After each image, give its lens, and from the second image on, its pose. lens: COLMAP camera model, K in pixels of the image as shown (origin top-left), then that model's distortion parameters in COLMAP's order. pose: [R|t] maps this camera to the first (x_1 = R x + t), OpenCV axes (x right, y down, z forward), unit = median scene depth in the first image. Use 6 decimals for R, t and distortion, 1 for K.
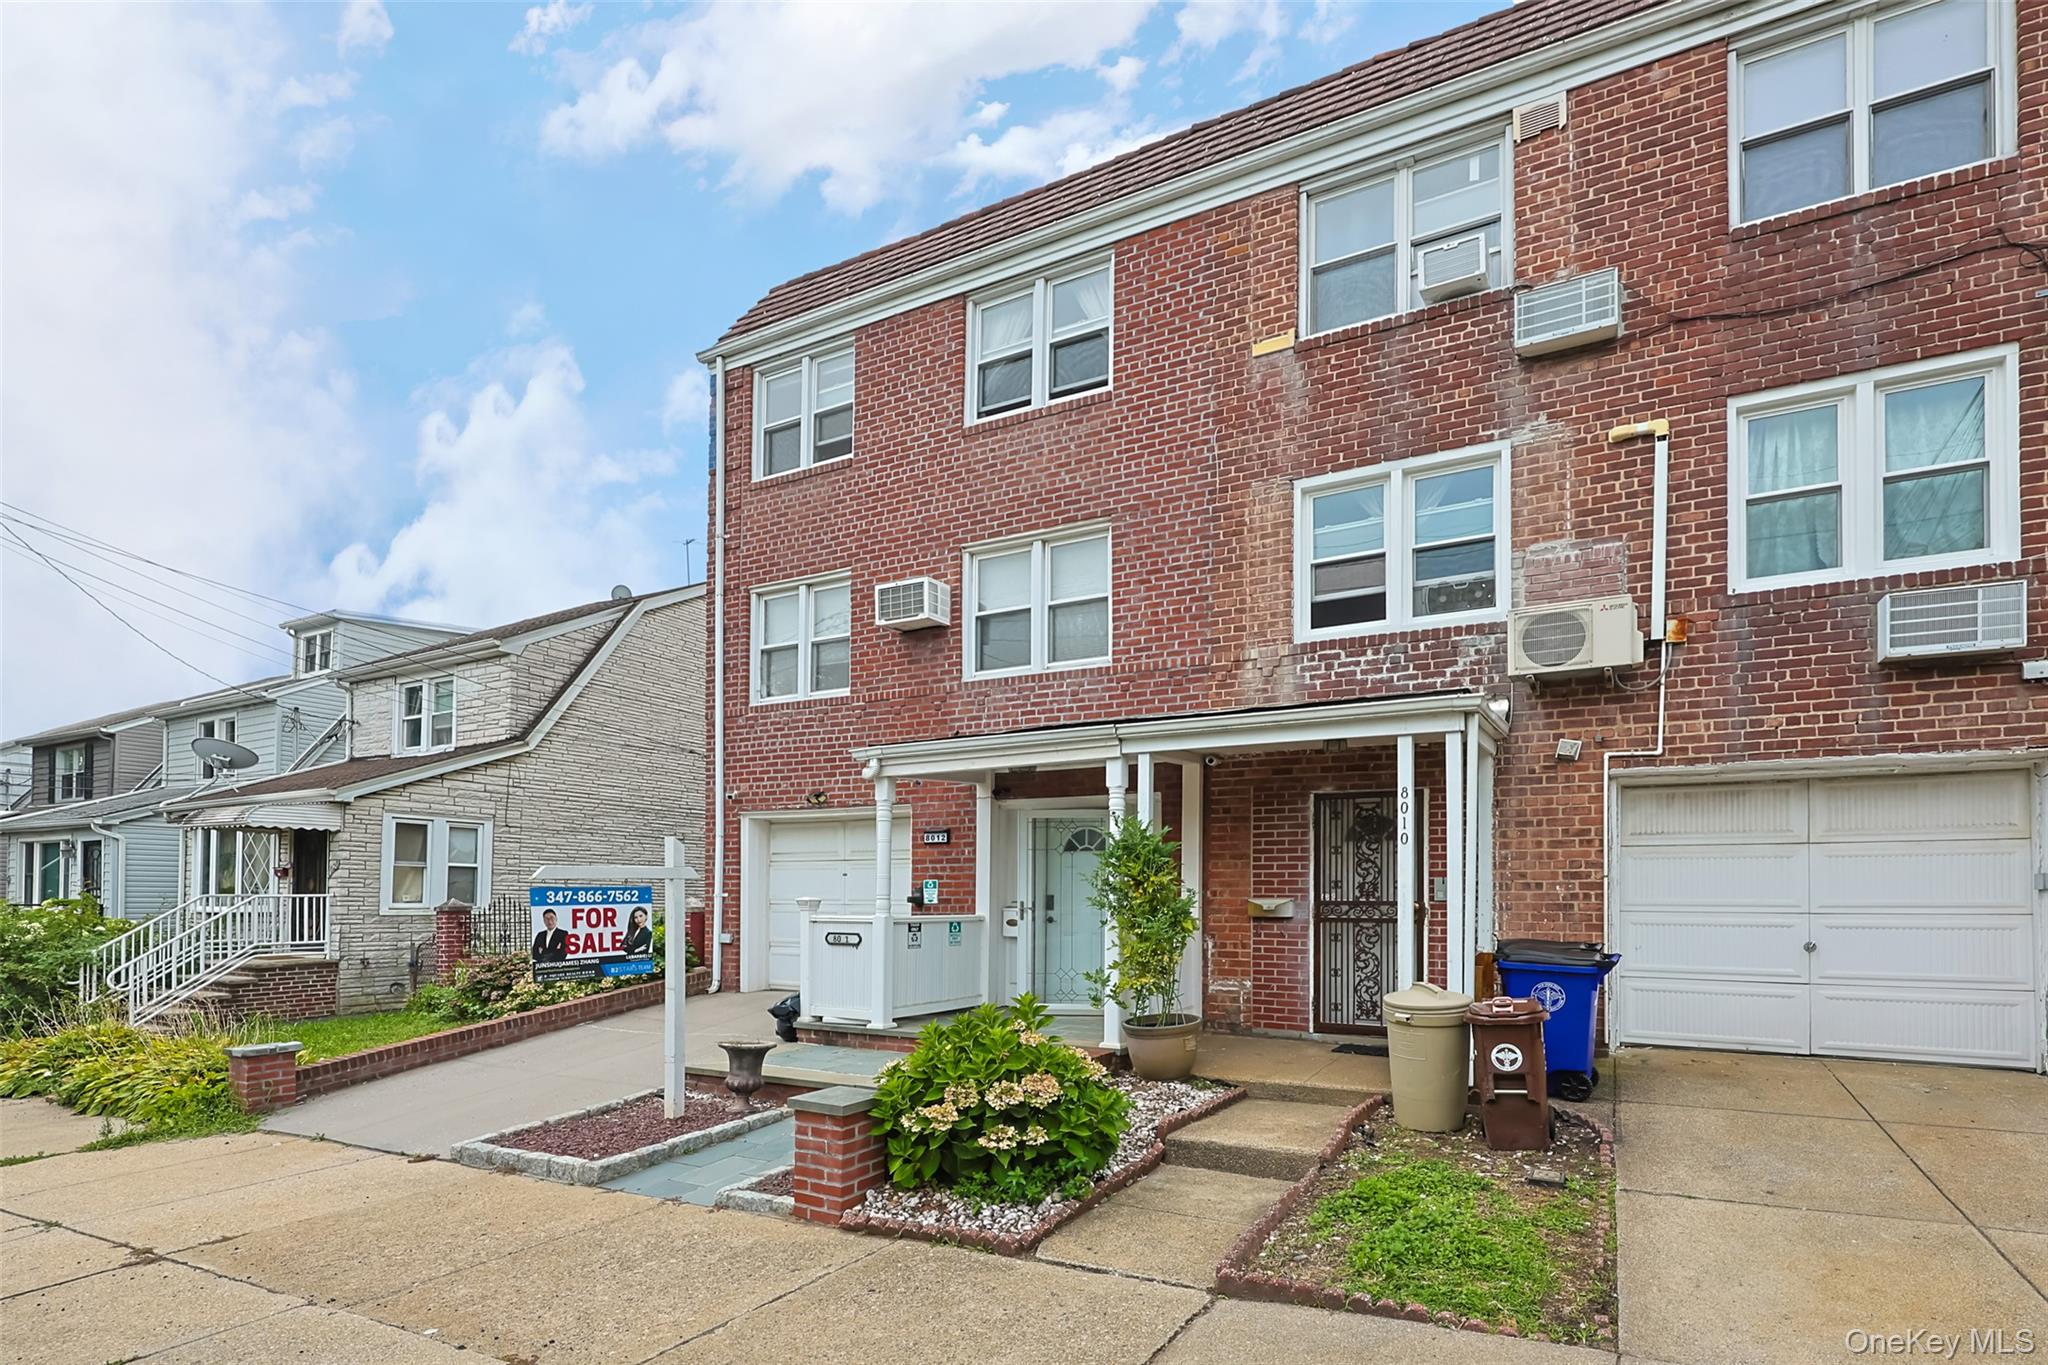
lens RADIAL K [[833.4, 0, 1032.3], [0, 833.4, 618.7], [0, 0, 1]] dist [0.000053, 0.000343]
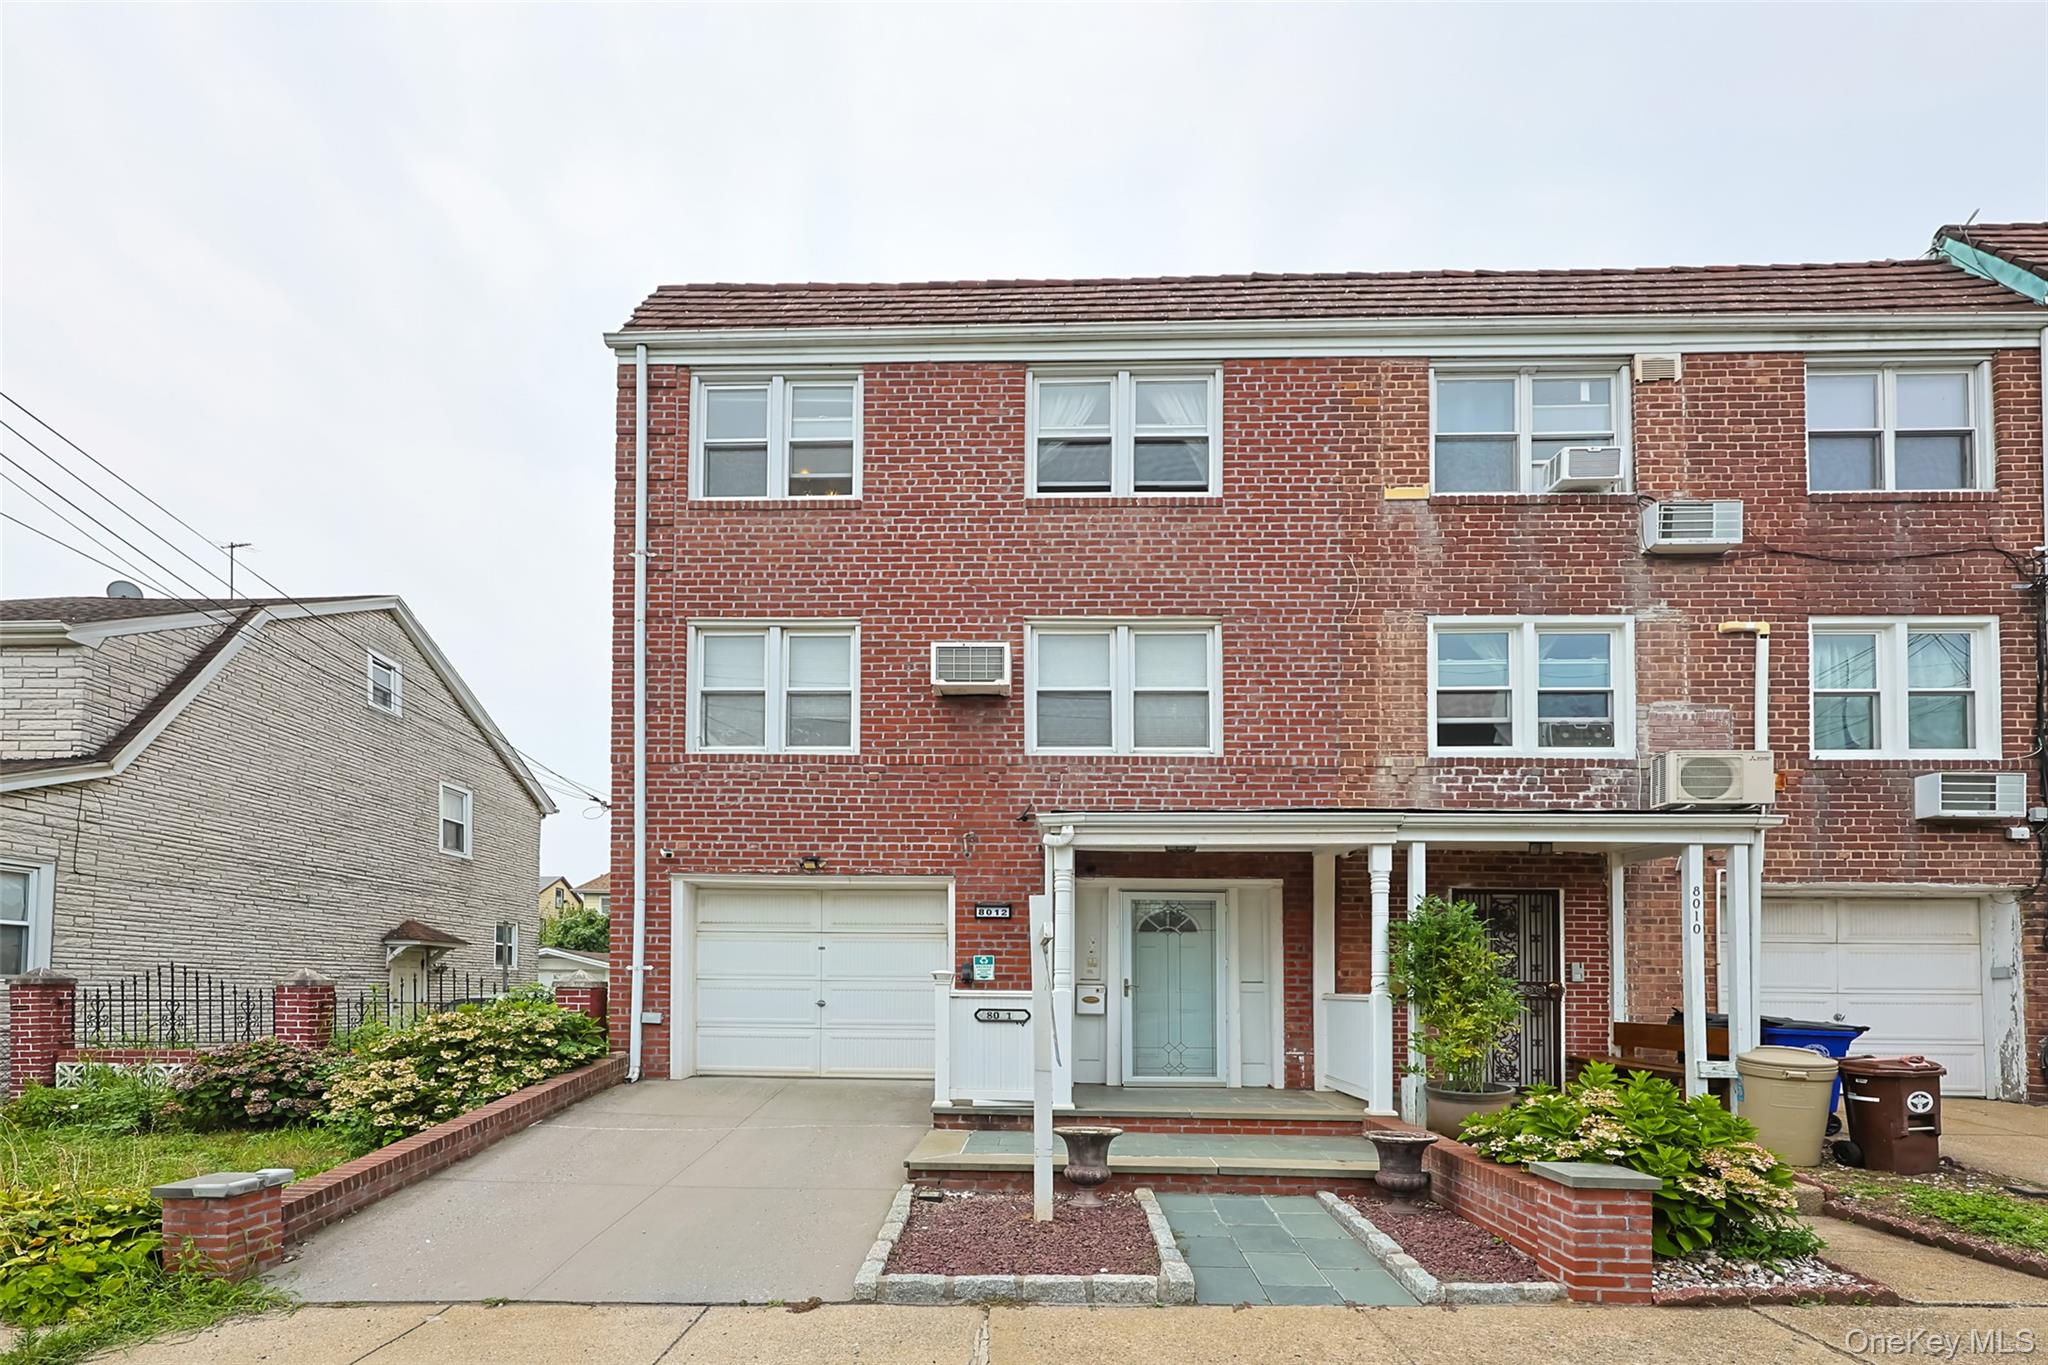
lens RADIAL K [[785.7, 0, 1022.8], [0, 785.7, 733.3], [0, 0, 1]] dist [0.000613, 0.000132]
pose [[0.921477, 0.129189, 0.366319, -0.574351], [-0.135139, 0.990781, -0.009474, 0.080025], [-0.364166, -0.040774, 0.930441, 0.194928]]
